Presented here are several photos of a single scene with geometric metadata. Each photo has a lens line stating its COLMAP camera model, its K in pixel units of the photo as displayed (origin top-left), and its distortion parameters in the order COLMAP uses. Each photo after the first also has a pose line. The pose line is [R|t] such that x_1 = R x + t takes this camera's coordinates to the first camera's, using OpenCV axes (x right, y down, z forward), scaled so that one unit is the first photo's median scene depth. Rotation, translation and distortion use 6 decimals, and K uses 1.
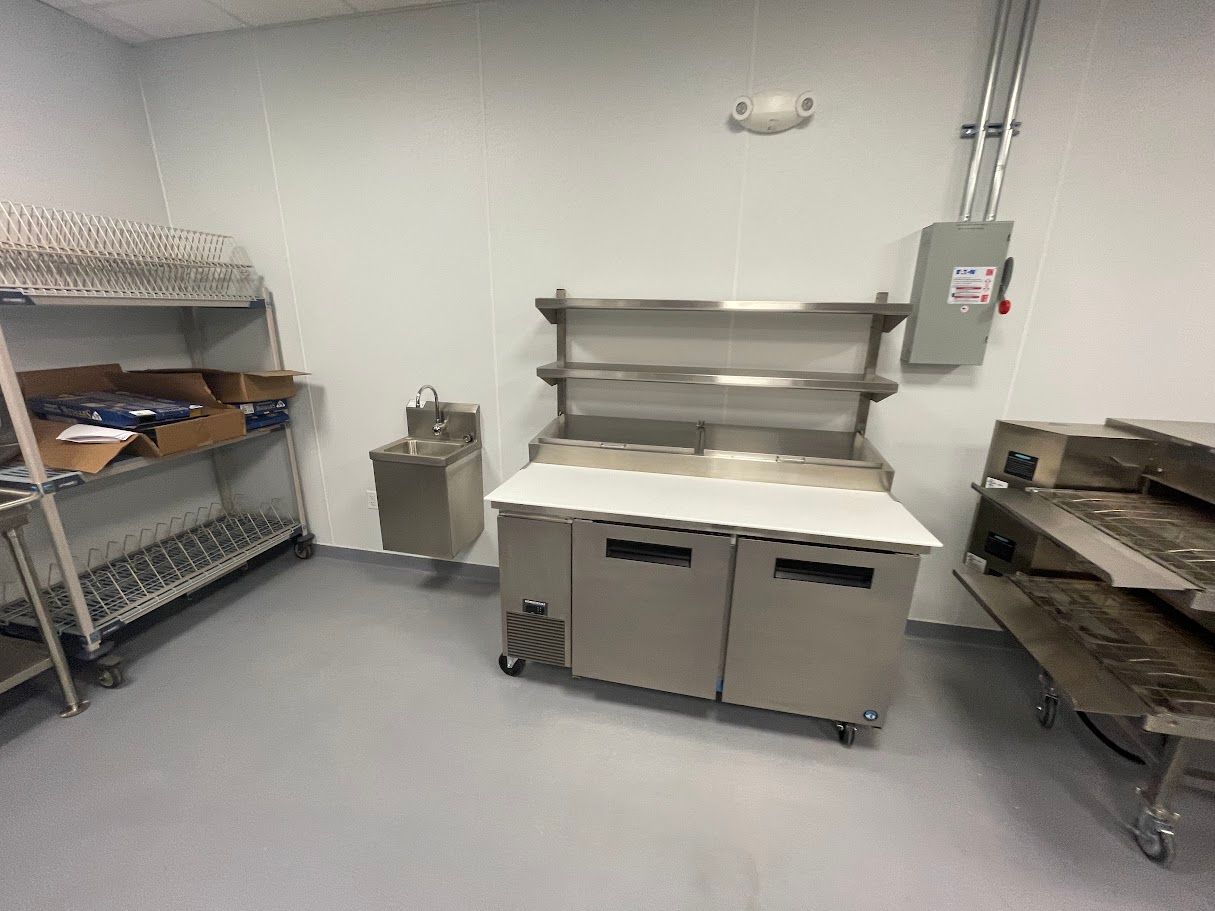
lens RADIAL K [[491.0, 0, 607.5], [0, 491.0, 455.5], [0, 0, 1]] dist [-0.002046, -0.000080]
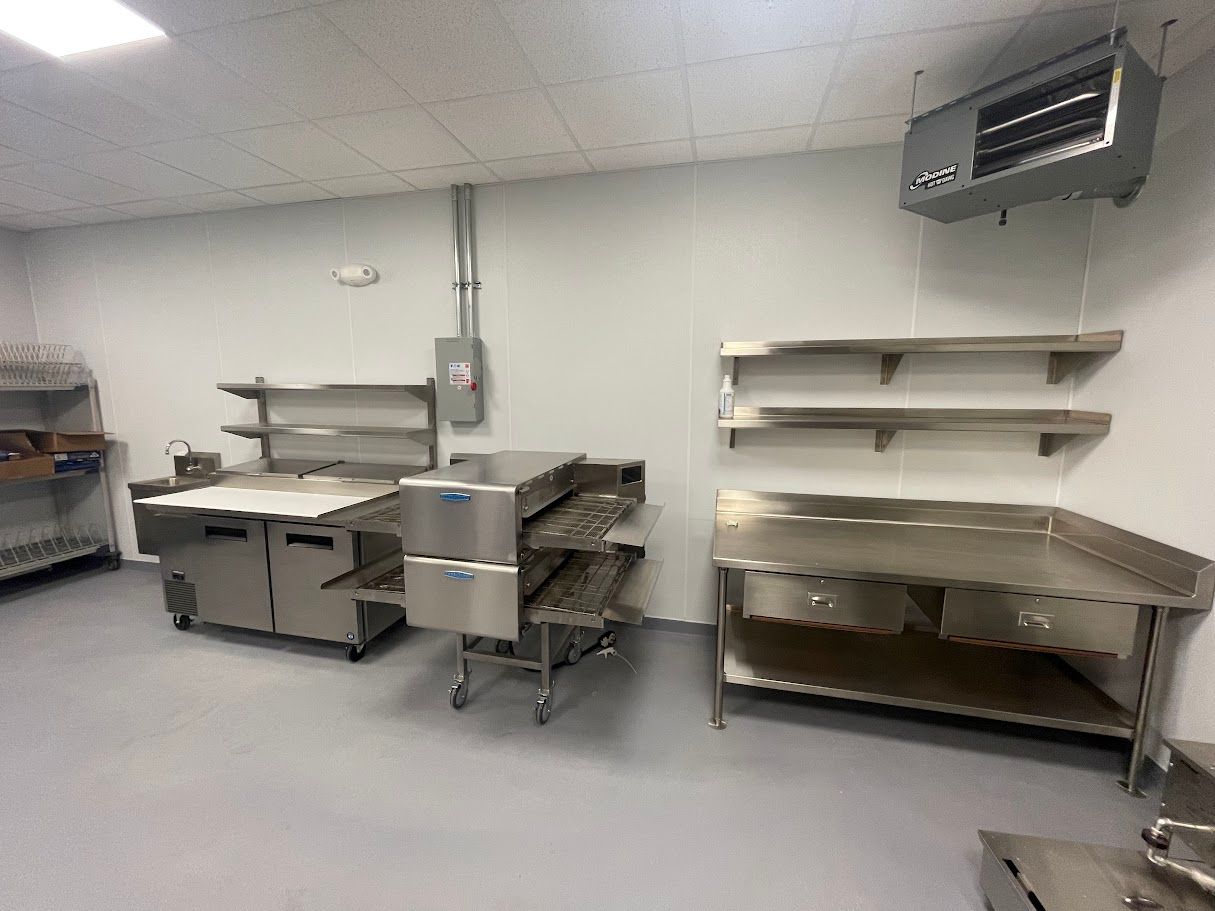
lens RADIAL K [[491.0, 0, 607.5], [0, 491.0, 455.5], [0, 0, 1]] dist [-0.002046, -0.000080]
pose [[0.999838, -0.007924, -0.016164, 0.975588], [0.005484, 0.989301, -0.145785, 0.130349], [0.017146, 0.145672, 0.989184, -0.451296]]
